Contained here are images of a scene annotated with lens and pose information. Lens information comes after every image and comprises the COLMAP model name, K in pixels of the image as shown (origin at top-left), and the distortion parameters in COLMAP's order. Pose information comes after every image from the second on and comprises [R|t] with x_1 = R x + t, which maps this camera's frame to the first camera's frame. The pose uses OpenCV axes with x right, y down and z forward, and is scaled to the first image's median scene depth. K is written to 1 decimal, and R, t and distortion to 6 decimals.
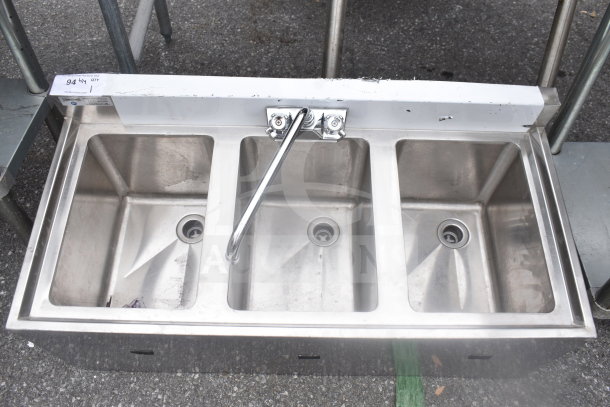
lens RADIAL K [[535.4, 0, 302.7], [0, 535.4, 203.0], [0, 0, 1]] dist [-0.087392, 0.017731]
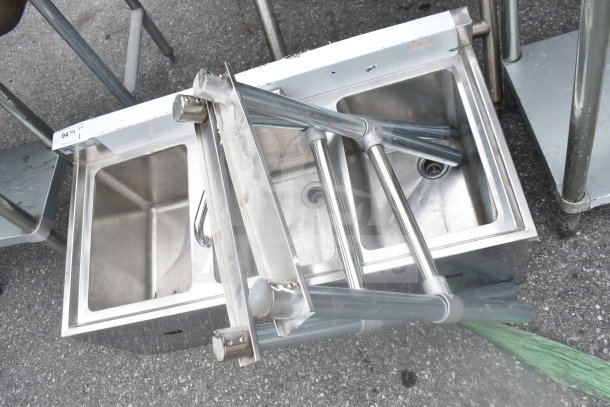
lens RADIAL K [[535.4, 0, 303.8], [0, 535.4, 205.2], [0, 0, 1]] dist [-0.087392, 0.017731]
pose [[0.941108, -0.250649, -0.226916, 0.295725], [0.267350, 0.962519, 0.045616, 0.020076], [0.206977, -0.103595, 0.972846, -0.093852]]
